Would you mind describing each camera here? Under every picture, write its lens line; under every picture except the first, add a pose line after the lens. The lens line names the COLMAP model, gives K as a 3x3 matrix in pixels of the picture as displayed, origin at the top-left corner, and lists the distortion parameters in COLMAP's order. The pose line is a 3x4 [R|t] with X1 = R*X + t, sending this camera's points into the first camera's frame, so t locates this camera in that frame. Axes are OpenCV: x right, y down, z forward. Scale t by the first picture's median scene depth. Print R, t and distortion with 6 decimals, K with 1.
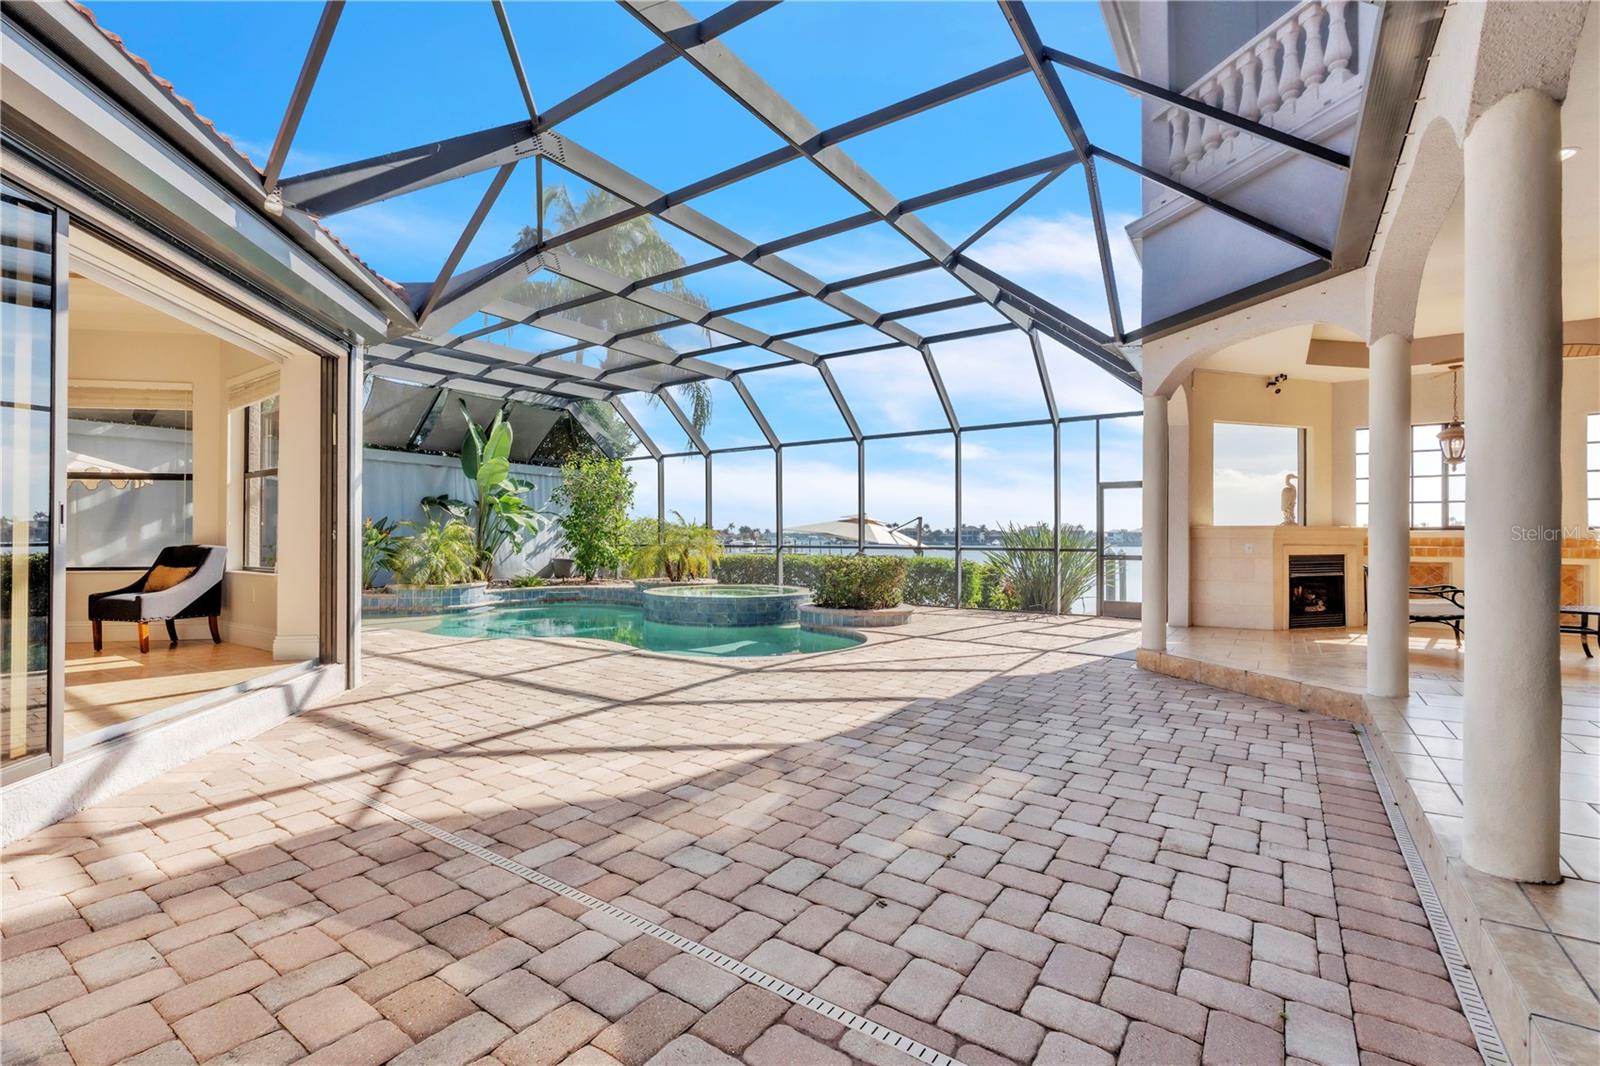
lens RADIAL K [[703.3, 0, 794.5], [0, 703.3, 542.4], [0, 0, 1]] dist [-0.006085, -0.000116]
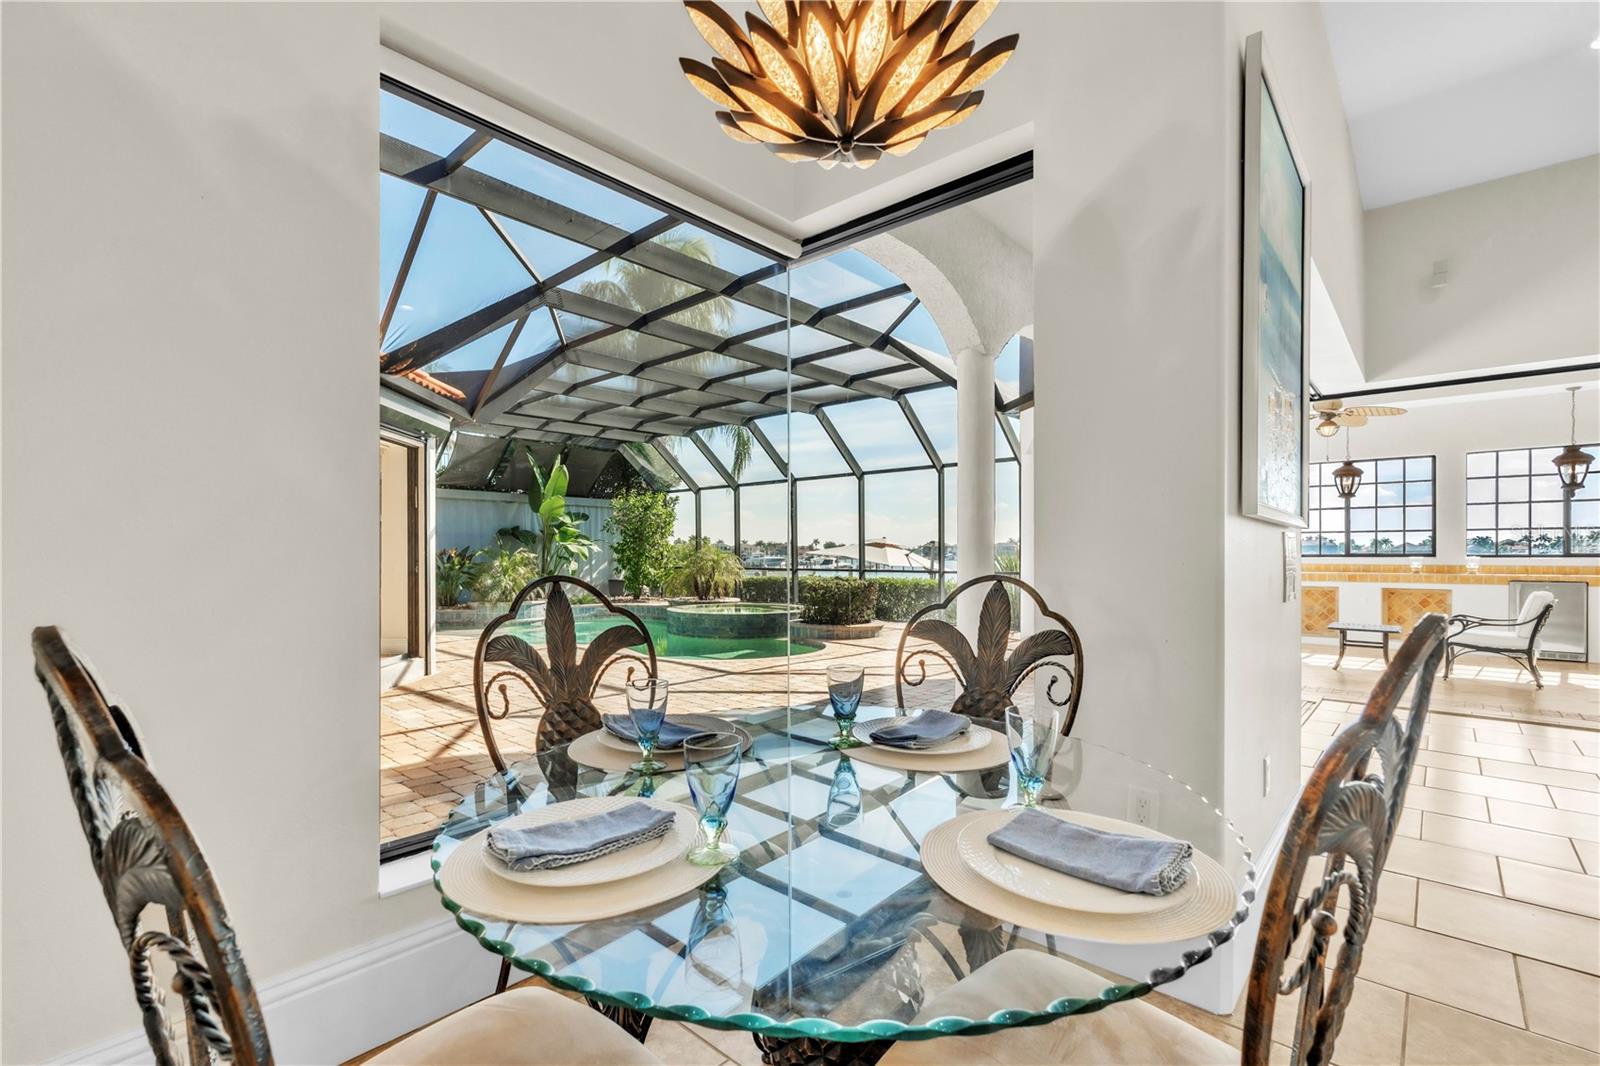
lens RADIAL K [[723.3, 0, 780.9], [0, 723.3, 562.7], [0, 0, 1]] dist [-0.001678, -0.000154]
pose [[0.989957, -0.004050, -0.141314, 0.125072], [0.004934, 0.999970, 0.005908, -0.012017], [0.141286, -0.006546, 0.989947, -0.156326]]
